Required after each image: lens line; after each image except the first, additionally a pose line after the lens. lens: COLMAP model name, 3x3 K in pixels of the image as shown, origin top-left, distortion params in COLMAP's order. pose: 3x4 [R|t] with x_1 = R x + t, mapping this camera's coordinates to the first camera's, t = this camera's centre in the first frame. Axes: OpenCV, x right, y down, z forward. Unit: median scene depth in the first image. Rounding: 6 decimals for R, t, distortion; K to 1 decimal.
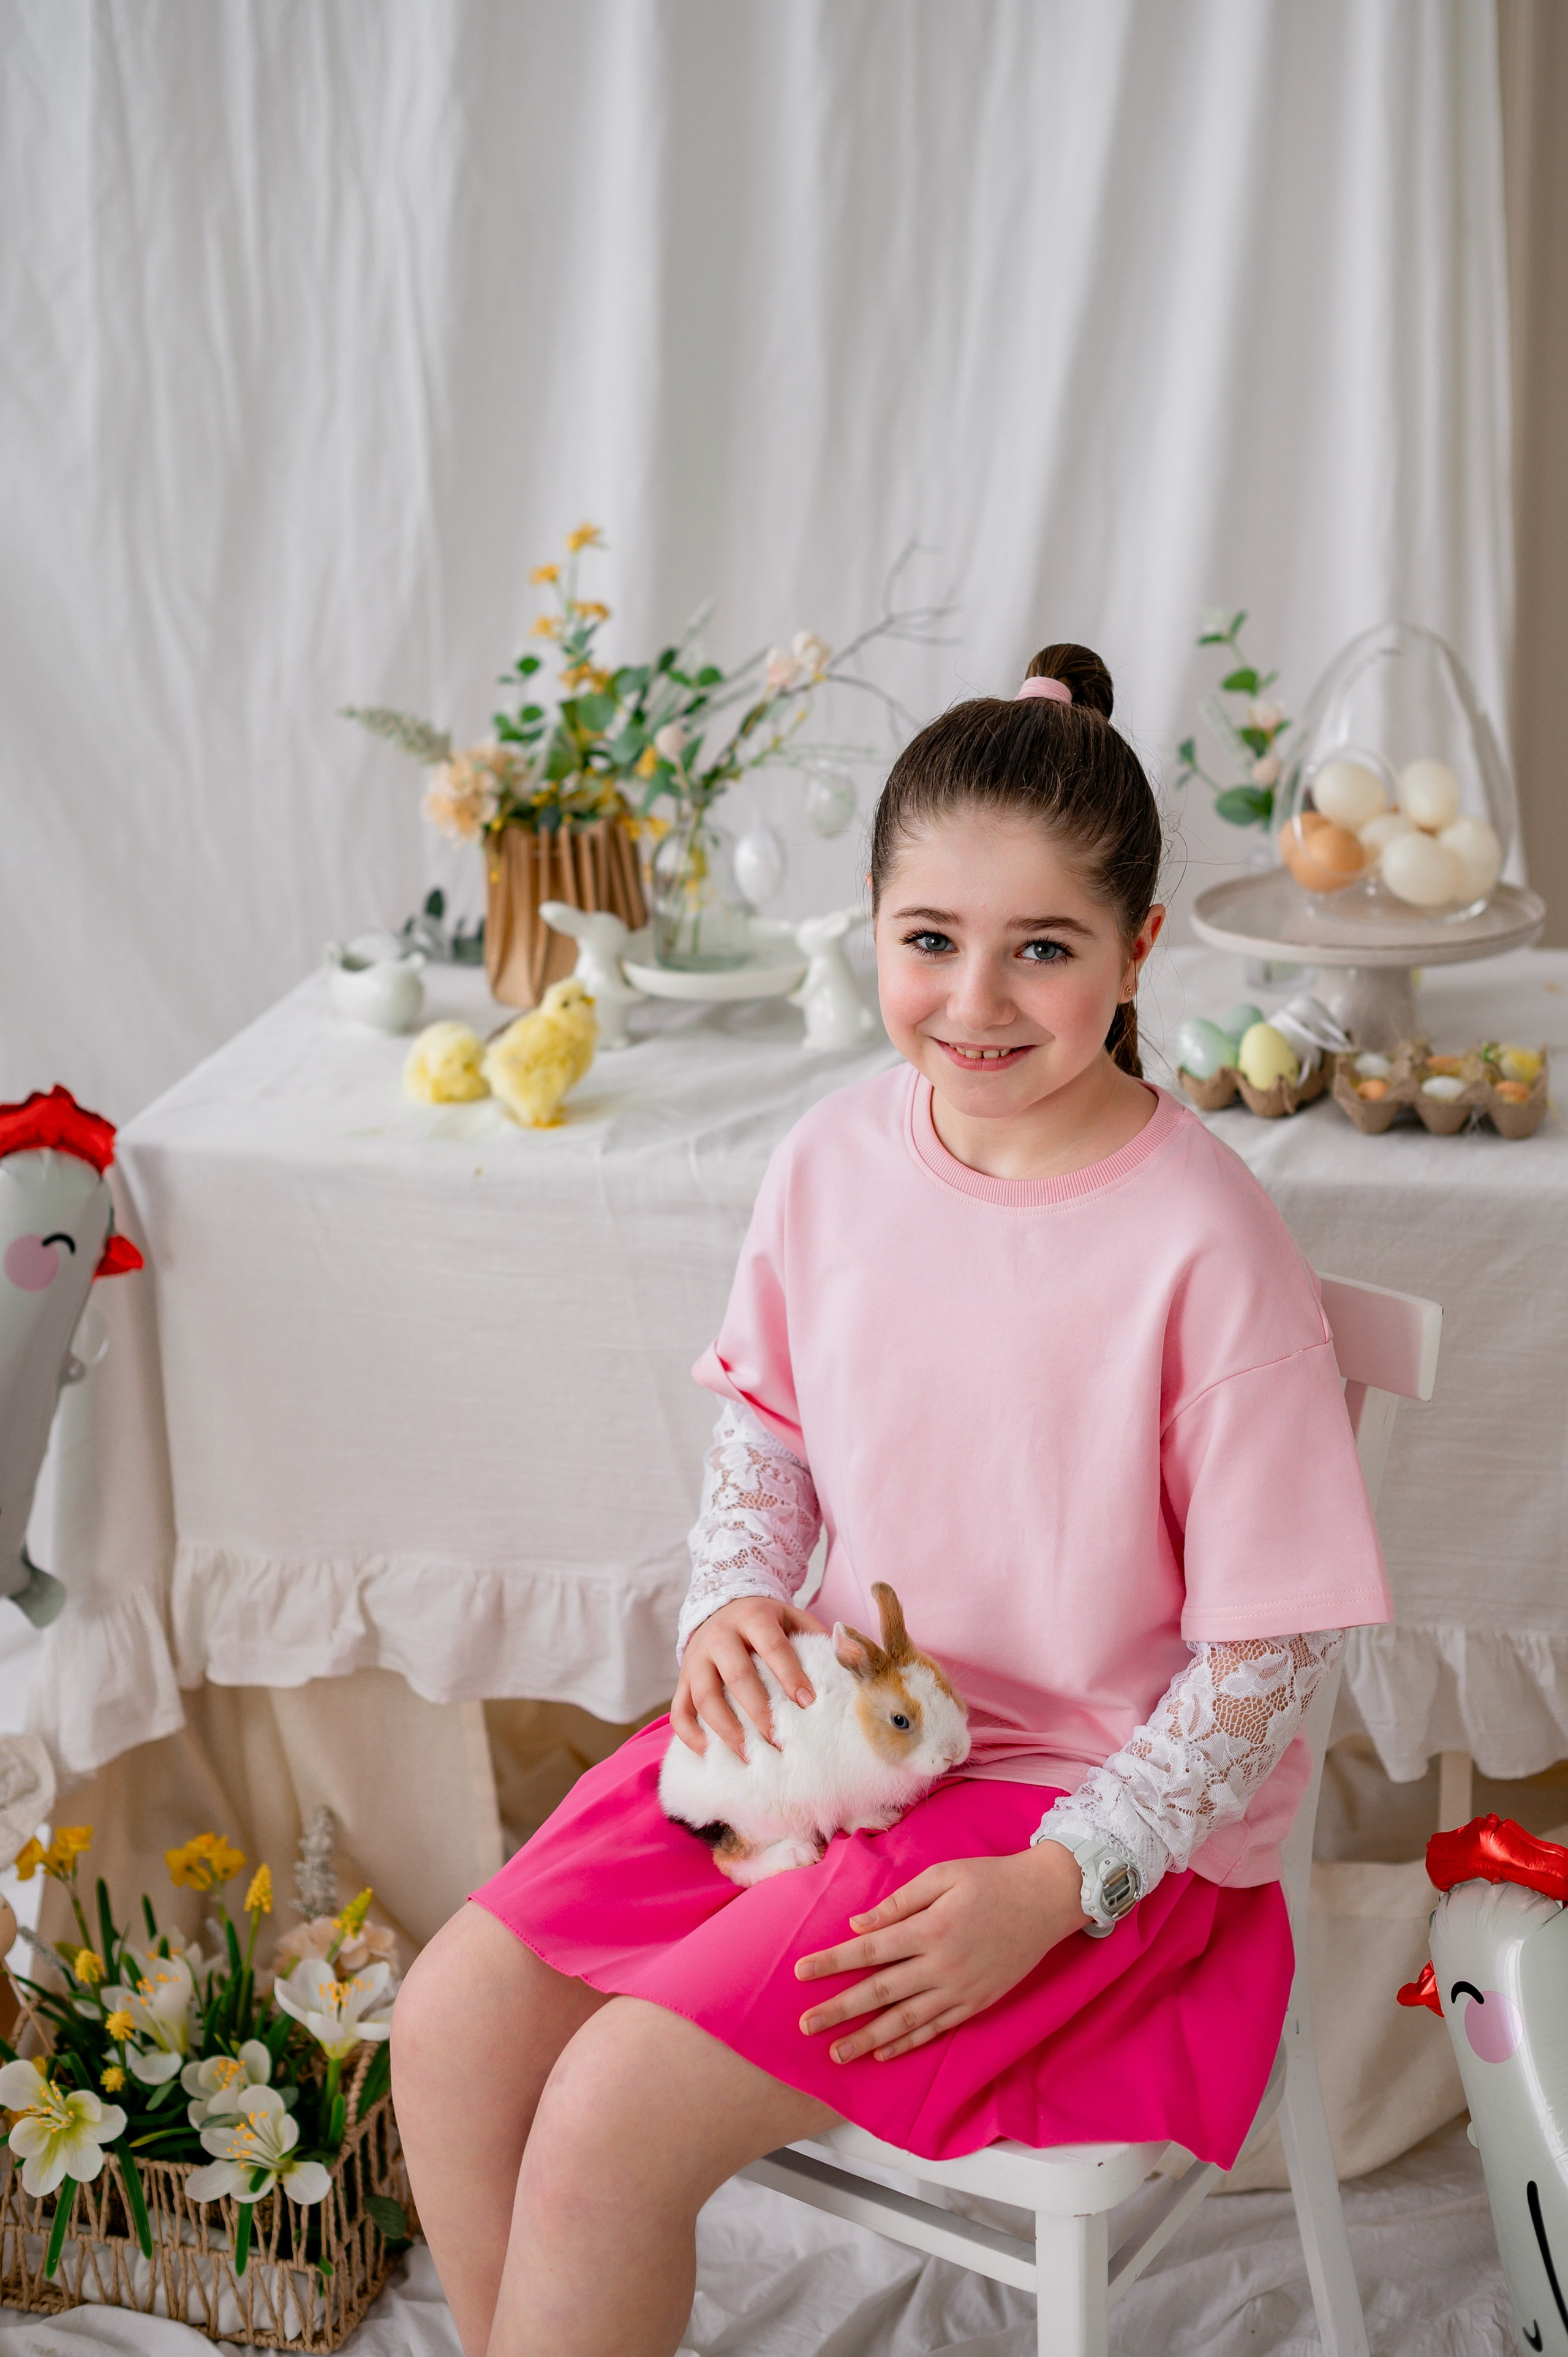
lens RADIAL K [[3399.5, 0, 790.1], [0, 3399.5, 1174.3], [0, 0, 1]] dist [0.009126, 0.017100]
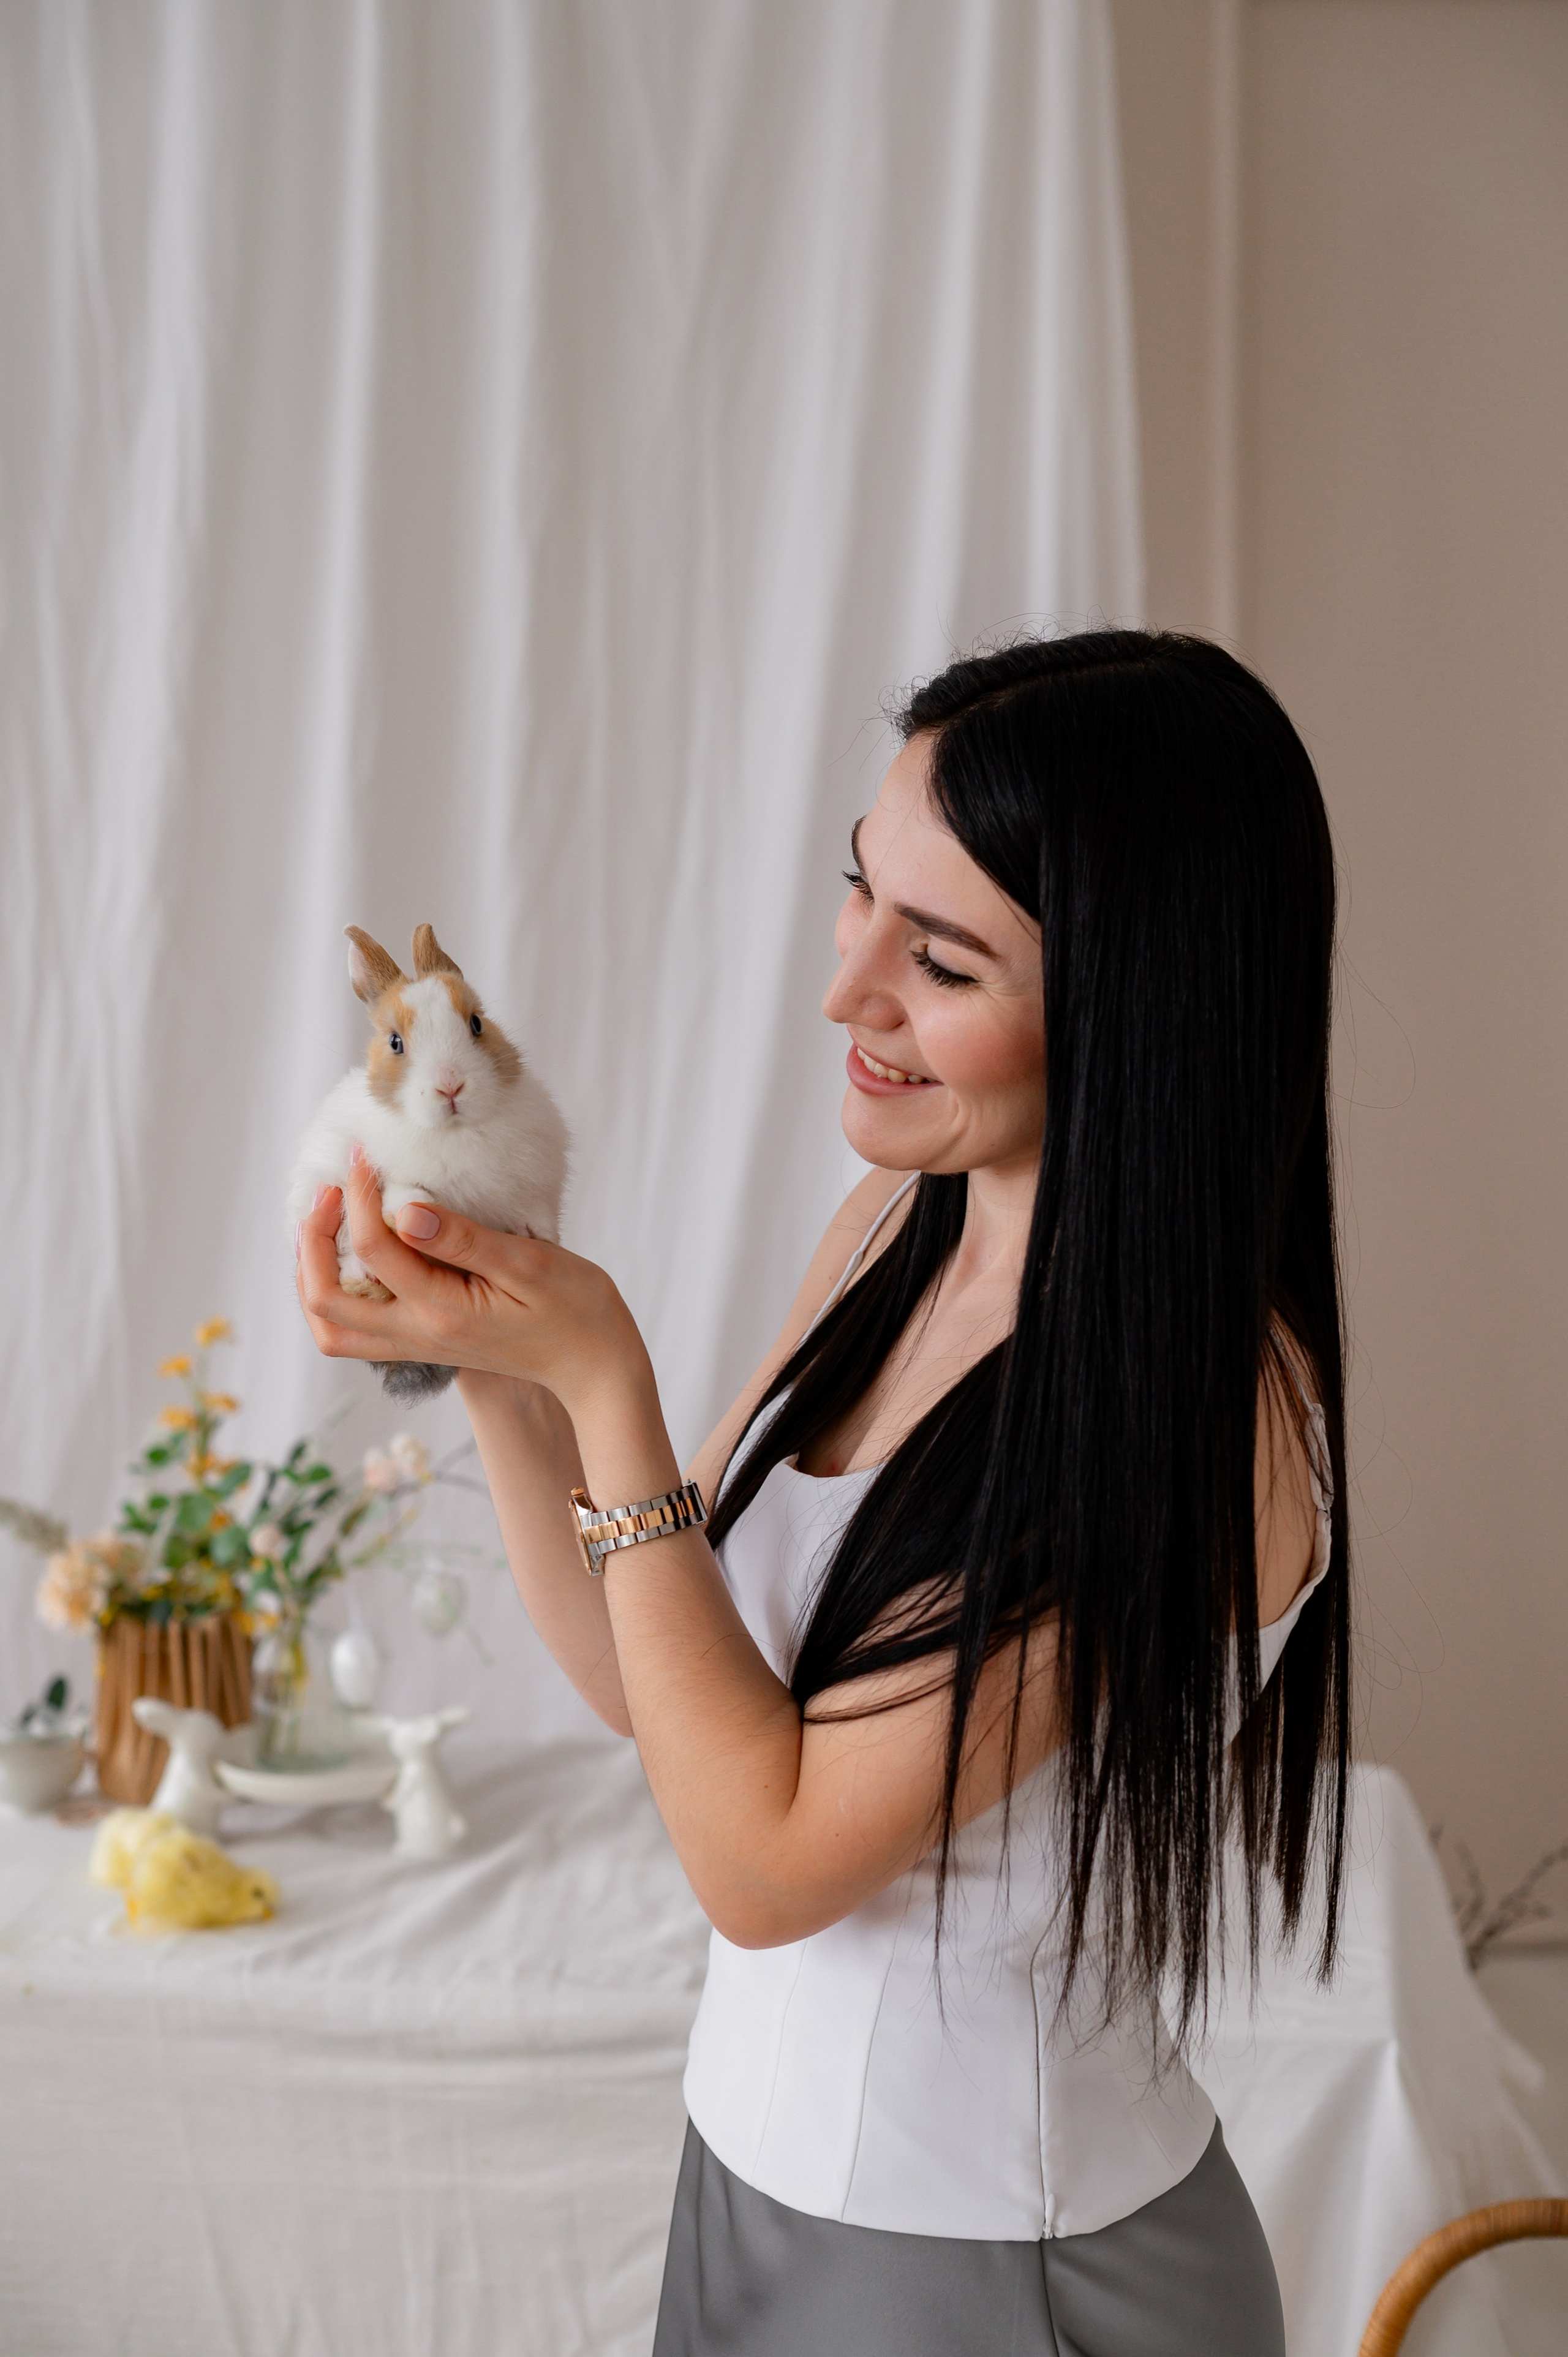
lens RADIAL K [[3399.5, 0, 790.1], [0, 3399.5, 1174.3], [0, 0, 1]] dist [0.009126, 0.017100]
pose [[0.999318, 0.017309, 0.032609, 0.086222], [-0.010174, 0.978193, -0.207449, -0.028105], [-0.035489, 0.206976, 0.977702, -0.004047]]
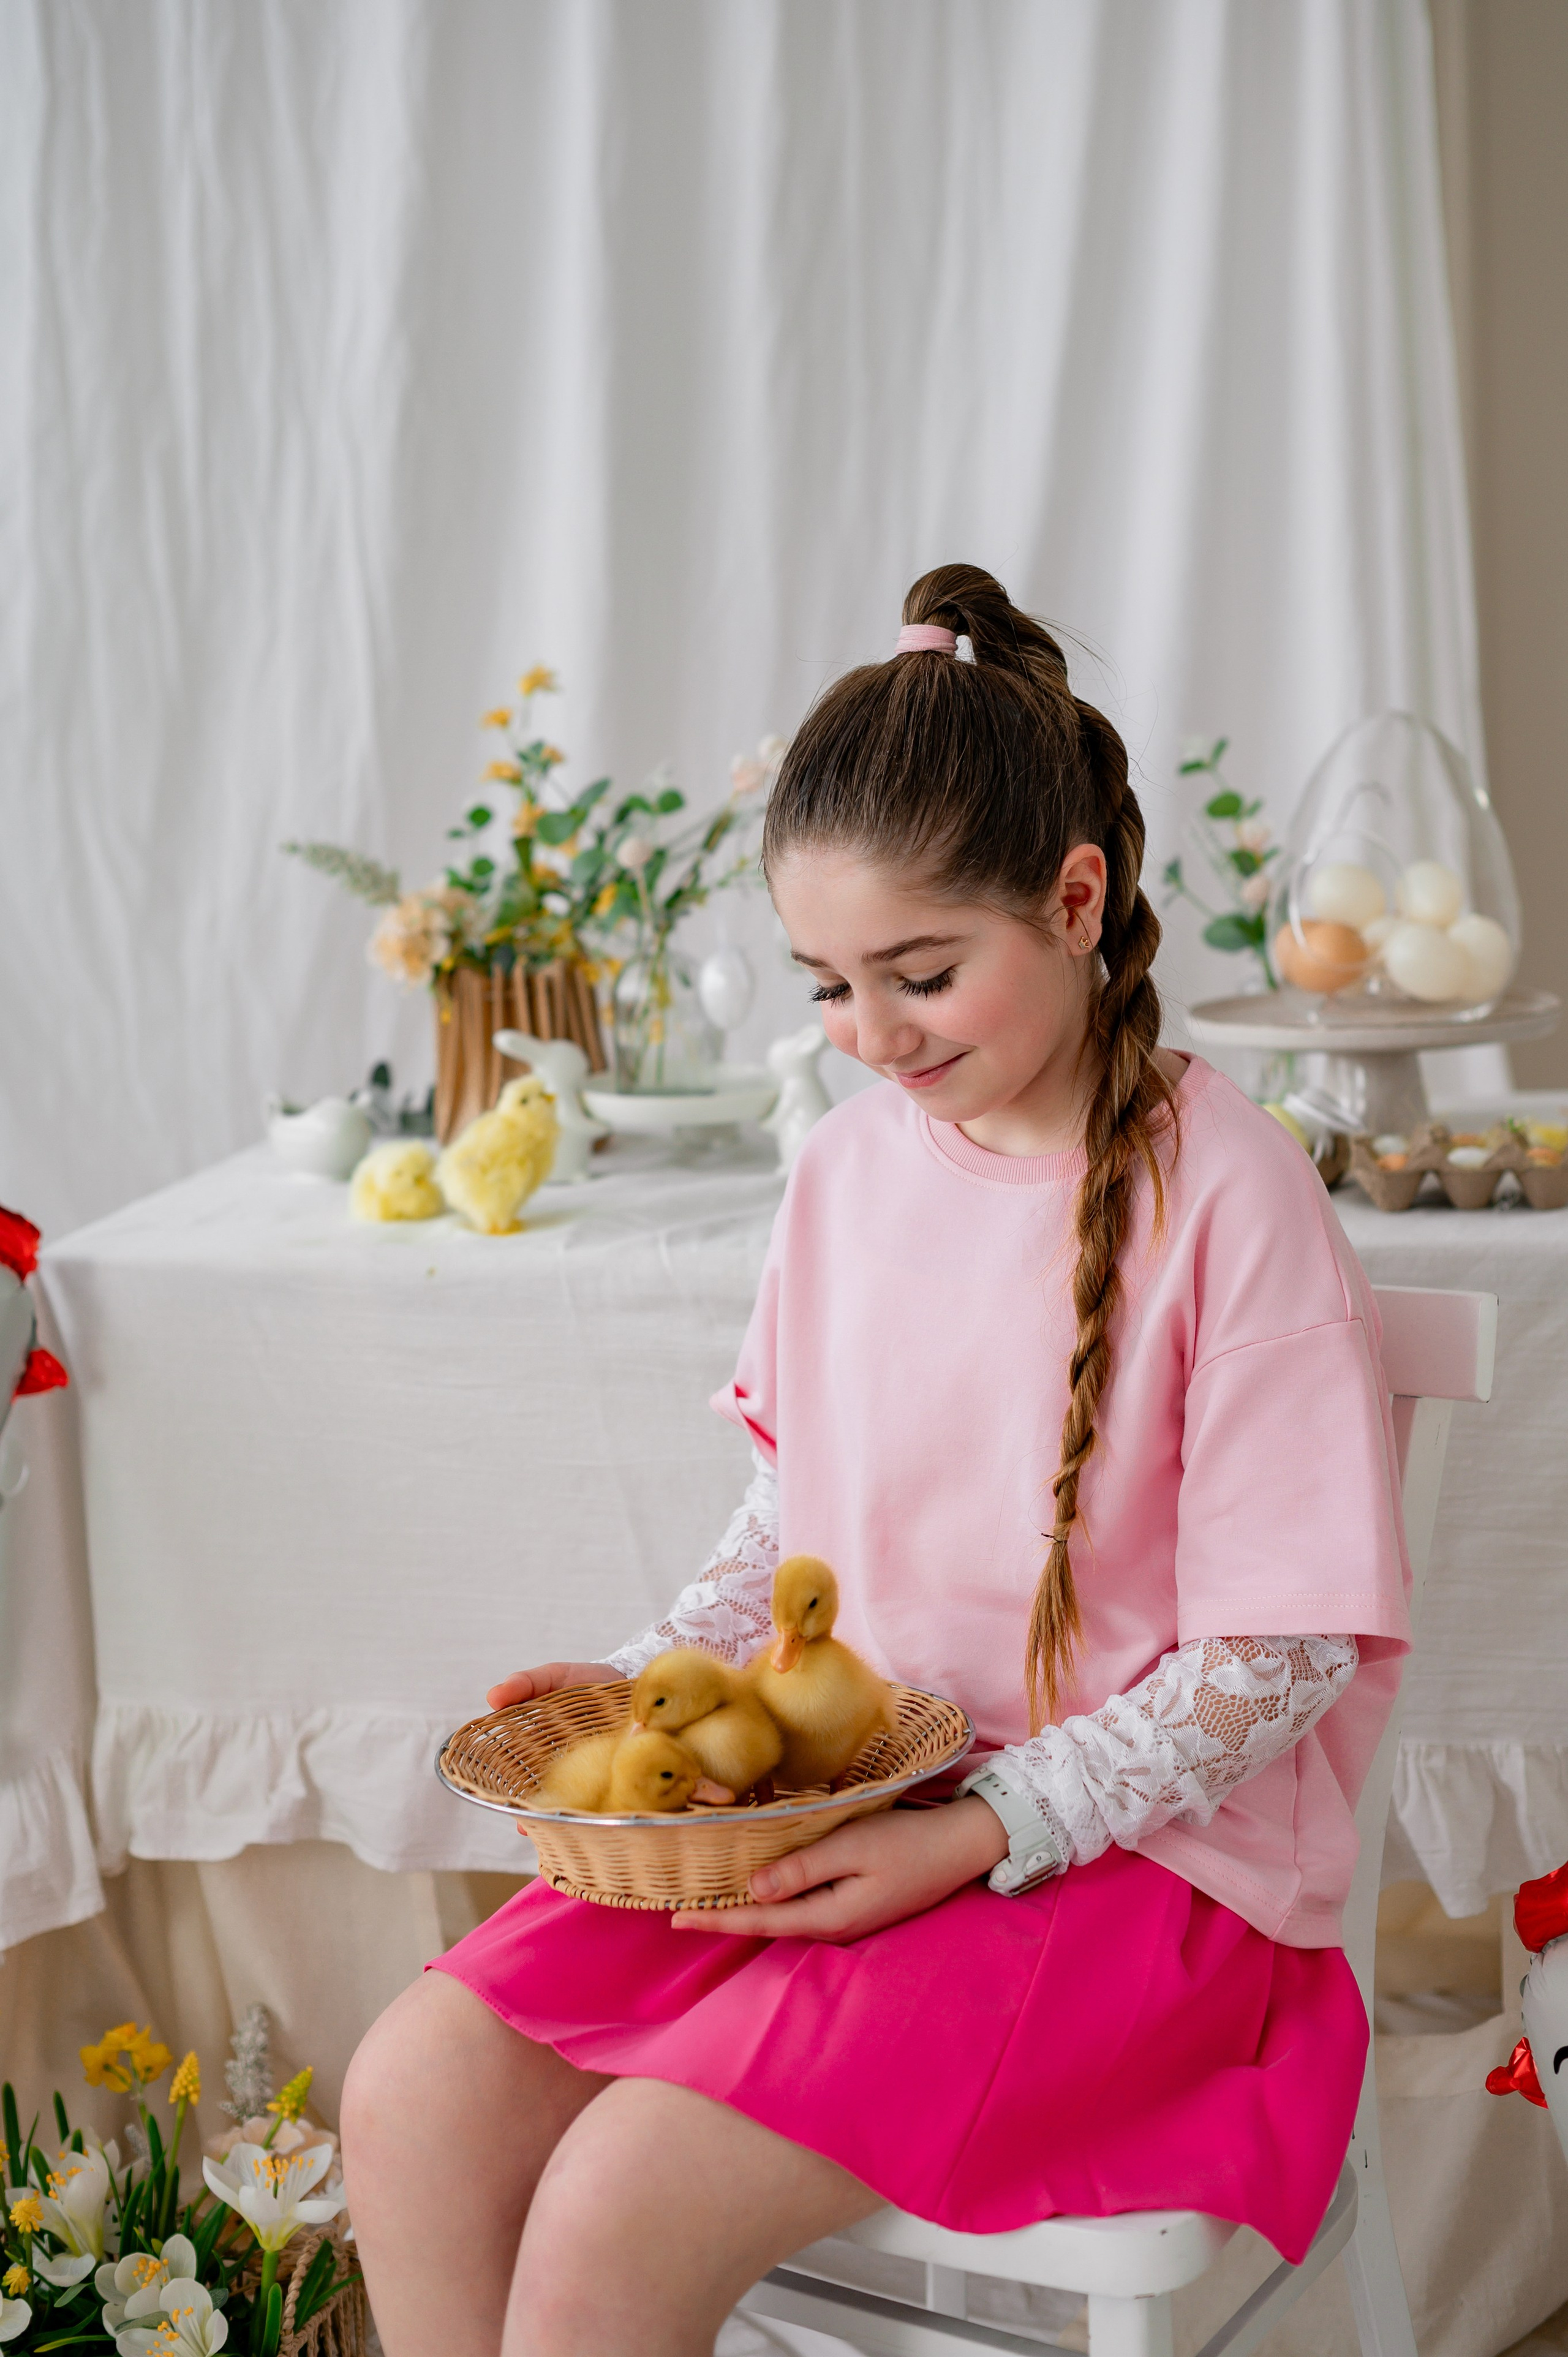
lens RADIAL K [[3418.0, 0, 776.9], [0, 3418.0, 1156.0], [0, 0, 1]] dist [0.006144, 0.056285]
pose [[0.999743, -0.014851, 0.017155, -0.012719], [0.017388, 0.987157, -0.158802, 0.112841], [-0.014576, 0.159059, 0.987161, 0.072624]]
